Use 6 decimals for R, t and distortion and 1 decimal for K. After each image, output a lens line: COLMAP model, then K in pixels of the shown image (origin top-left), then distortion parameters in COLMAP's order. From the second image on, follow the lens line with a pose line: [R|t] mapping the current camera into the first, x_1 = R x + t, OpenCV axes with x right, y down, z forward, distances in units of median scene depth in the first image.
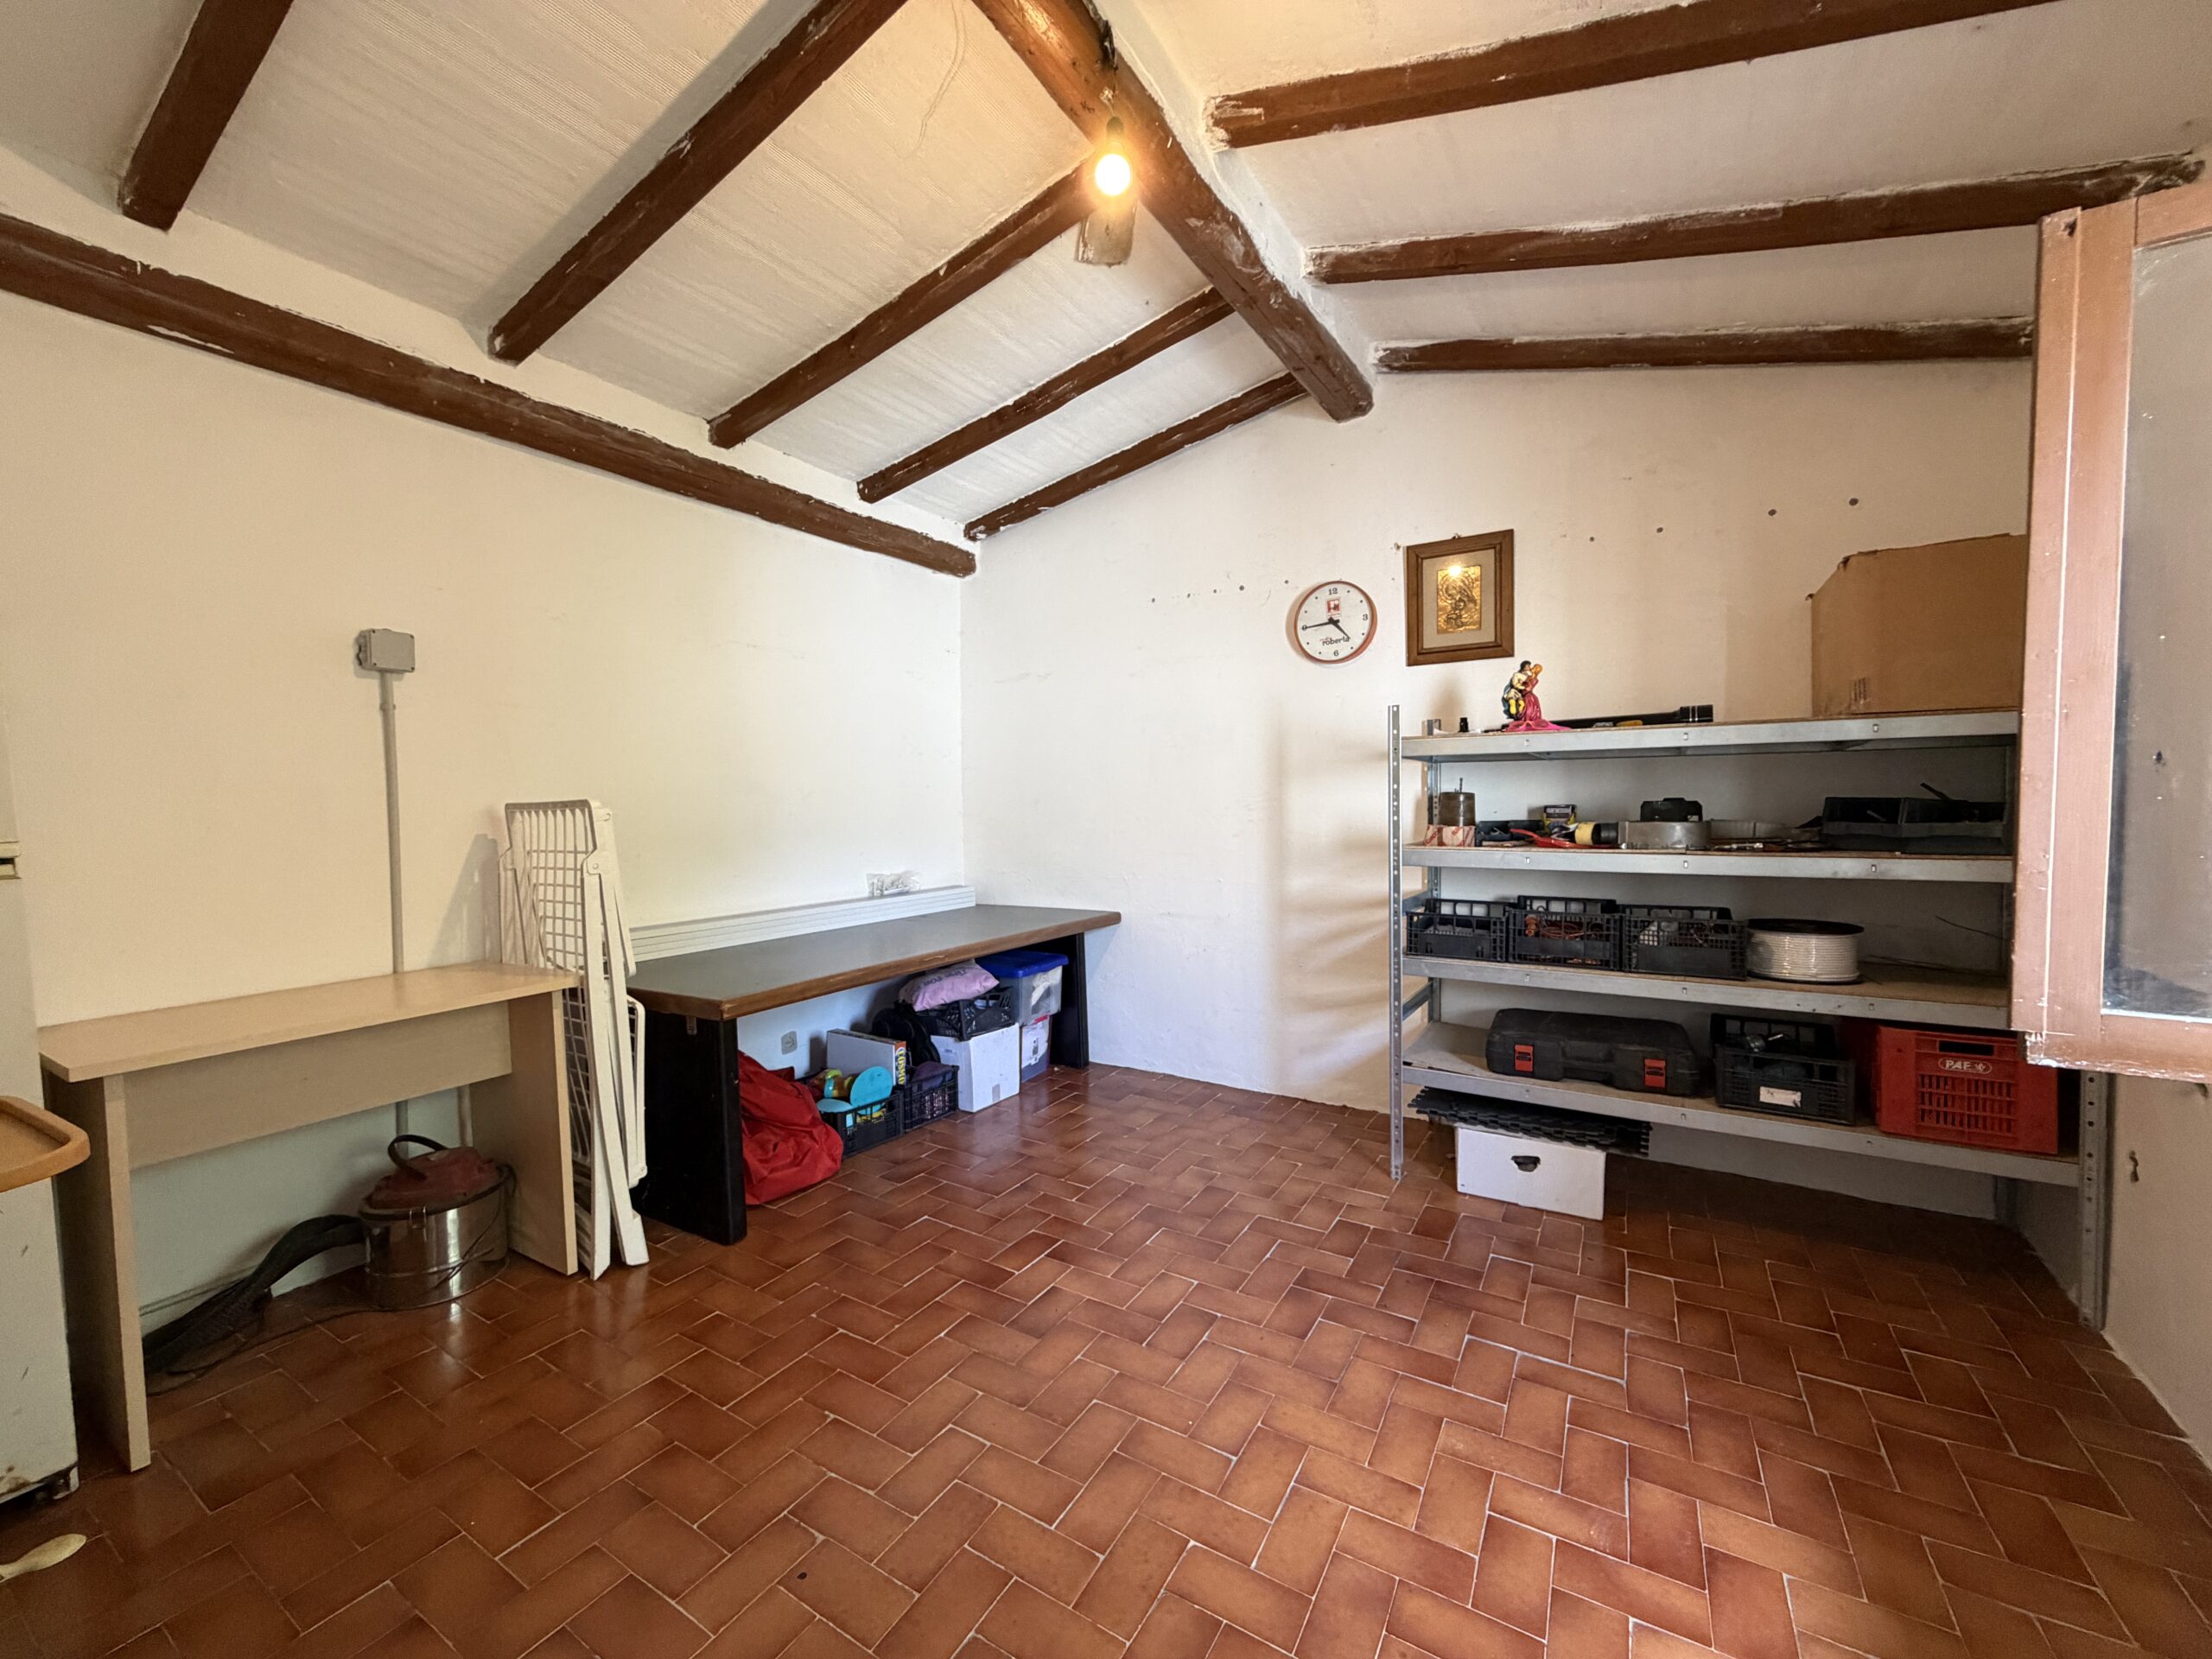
lens RADIAL K [[882.4, 0, 1103.6], [0, 882.4, 835.6], [0, 0, 1]] dist [0.000105, -0.000563]
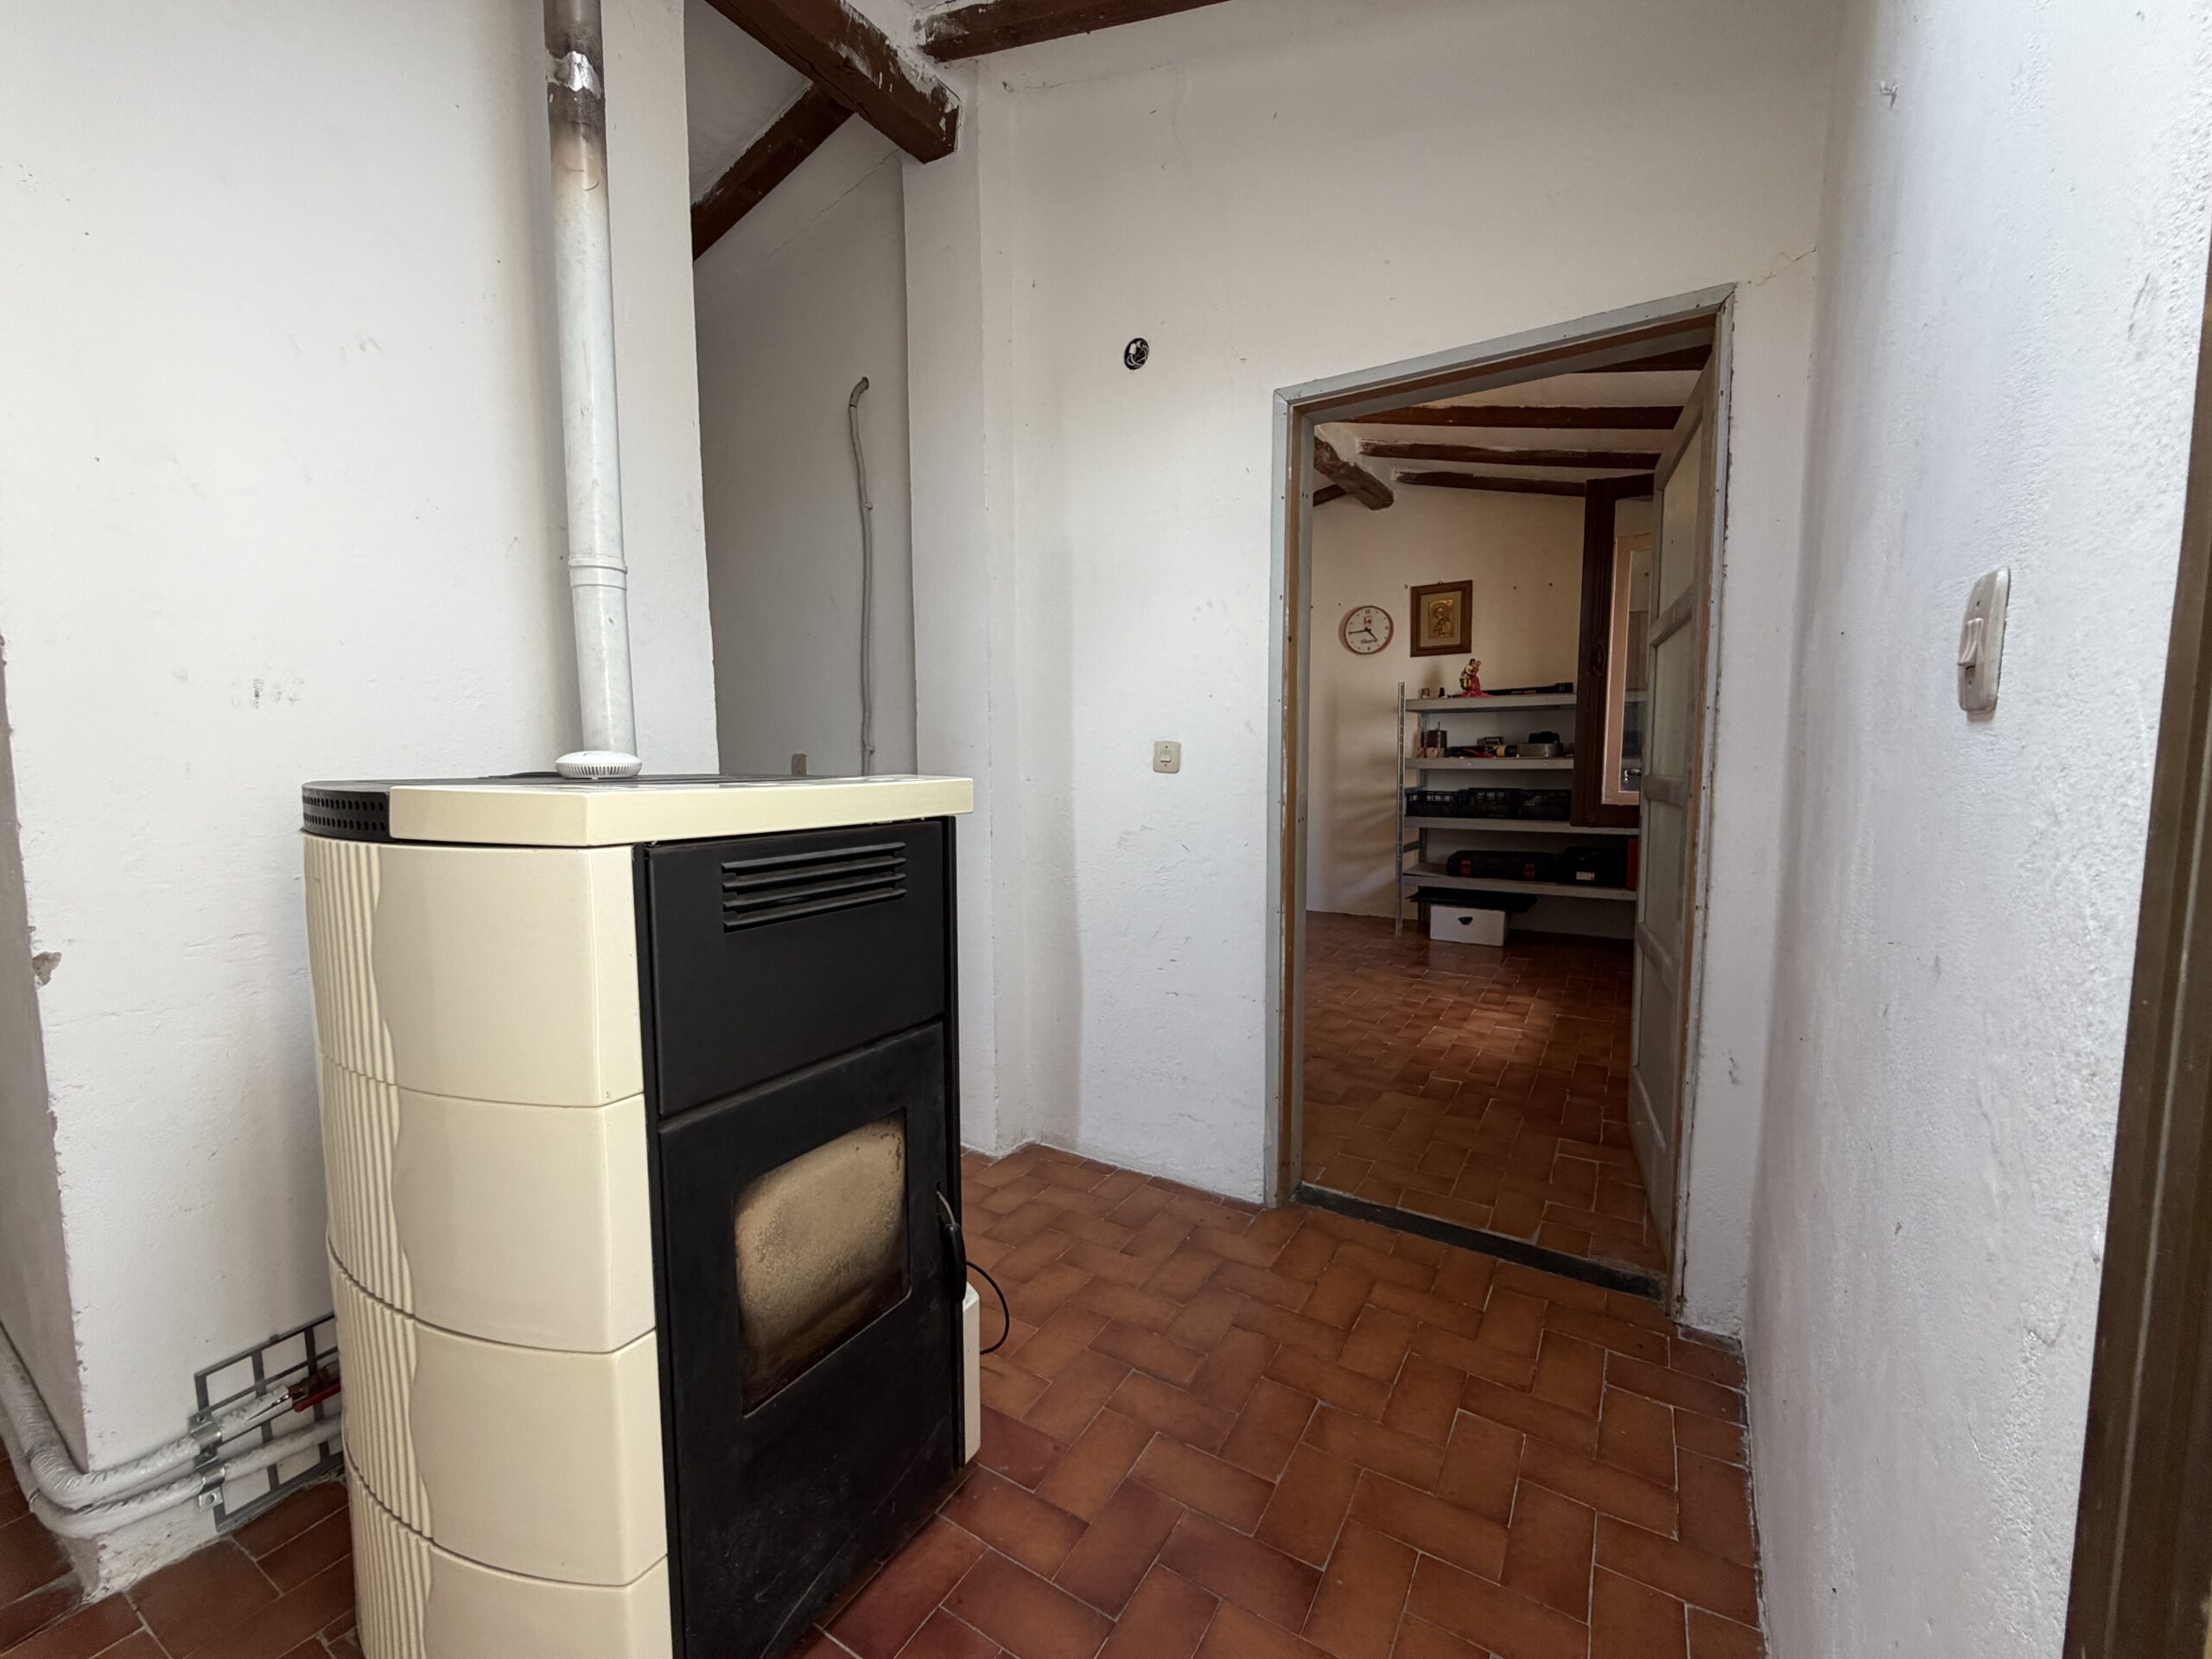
lens RADIAL K [[882.4, 0, 1100.4], [0, 882.4, 832.1], [0, 0, 1]] dist [0.000105, -0.000563]
pose [[0.999862, 0.005239, -0.015740, -0.249848], [-0.004513, 0.998940, 0.045814, 0.077975], [0.015963, -0.045737, 0.998826, -0.800774]]
